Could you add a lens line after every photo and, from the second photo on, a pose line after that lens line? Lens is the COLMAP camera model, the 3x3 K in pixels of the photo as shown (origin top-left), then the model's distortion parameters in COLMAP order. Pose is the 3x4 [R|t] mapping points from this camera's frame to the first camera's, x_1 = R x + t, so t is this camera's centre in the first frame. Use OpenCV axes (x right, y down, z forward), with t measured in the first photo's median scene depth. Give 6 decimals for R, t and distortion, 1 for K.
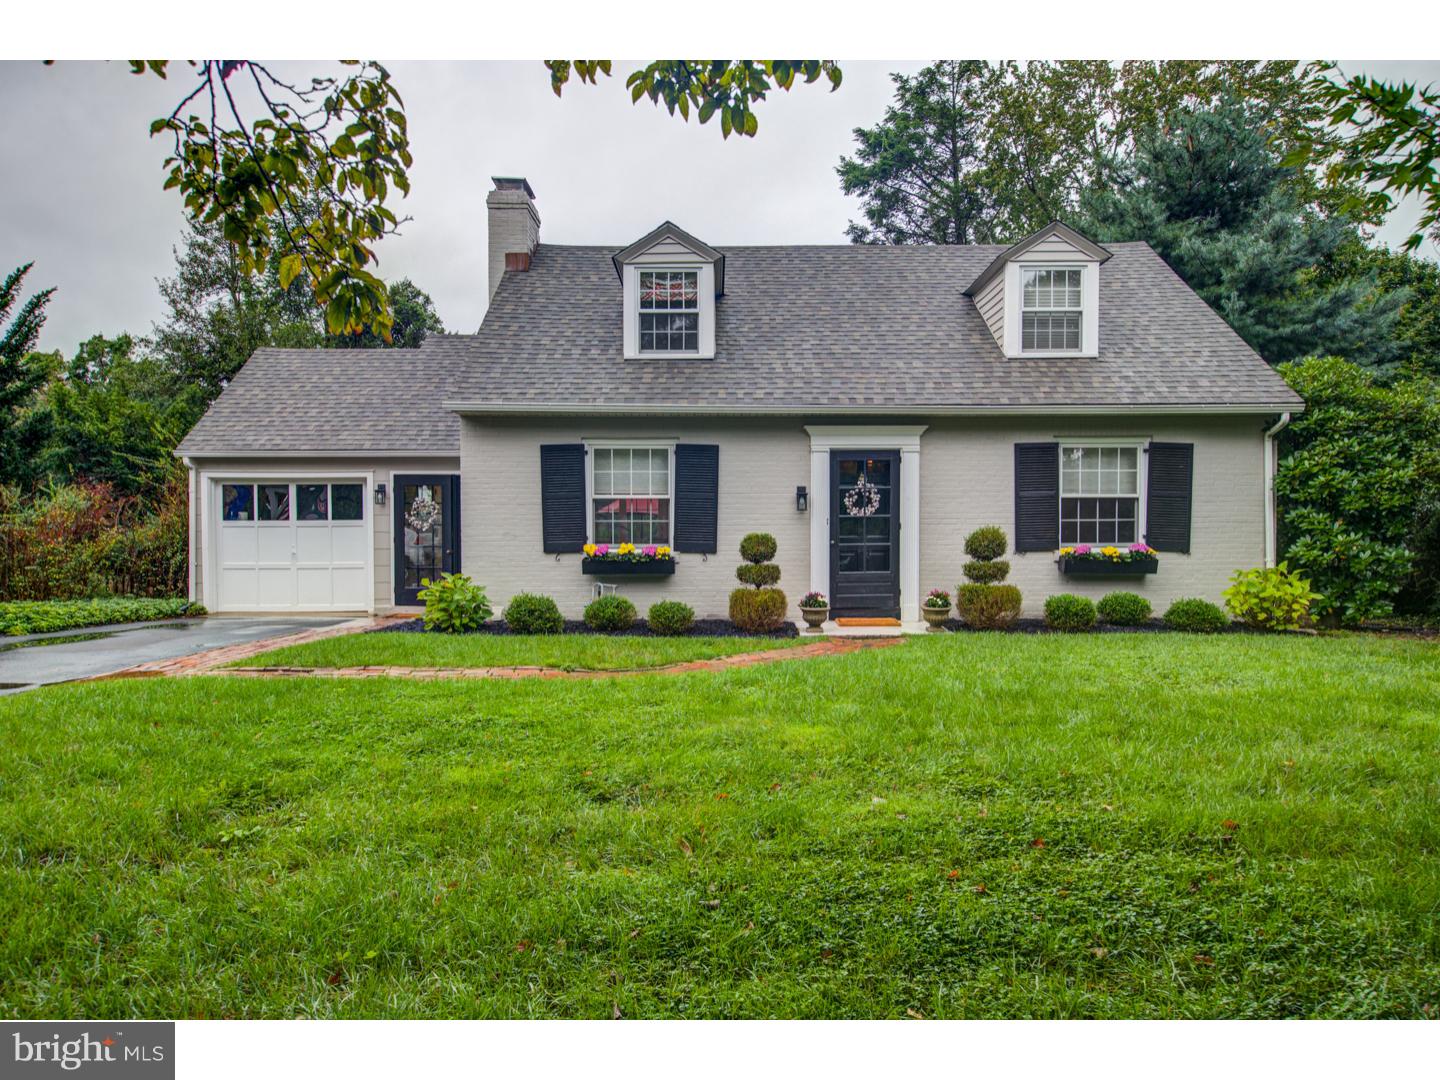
lens RADIAL K [[1041.0, 0, 718.4], [0, 1041.0, 550.9], [0, 0, 1]] dist [0.008898, -0.000164]
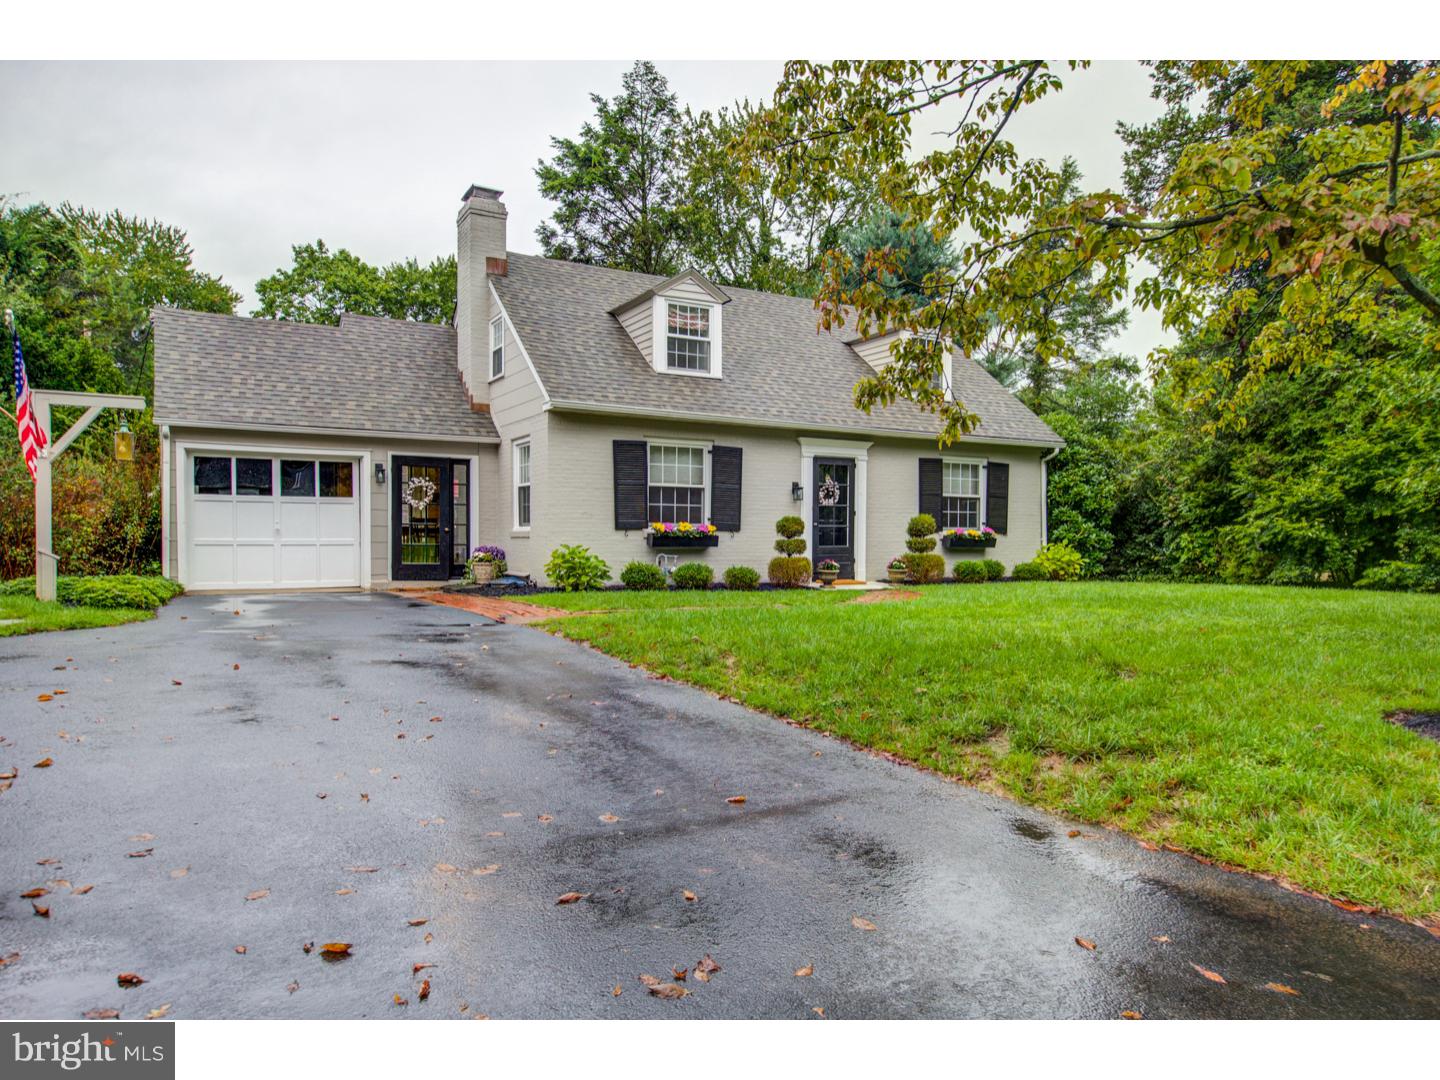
lens RADIAL K [[950.4, 0, 719.7], [0, 950.4, 541.7], [0, 0, 1]] dist [-0.009444, 0.001344]
pose [[0.858145, 0.001755, 0.513405, -0.598900], [-0.009141, 0.999888, 0.011861, 0.000722], [-0.513326, -0.014871, 0.858065, 0.001035]]
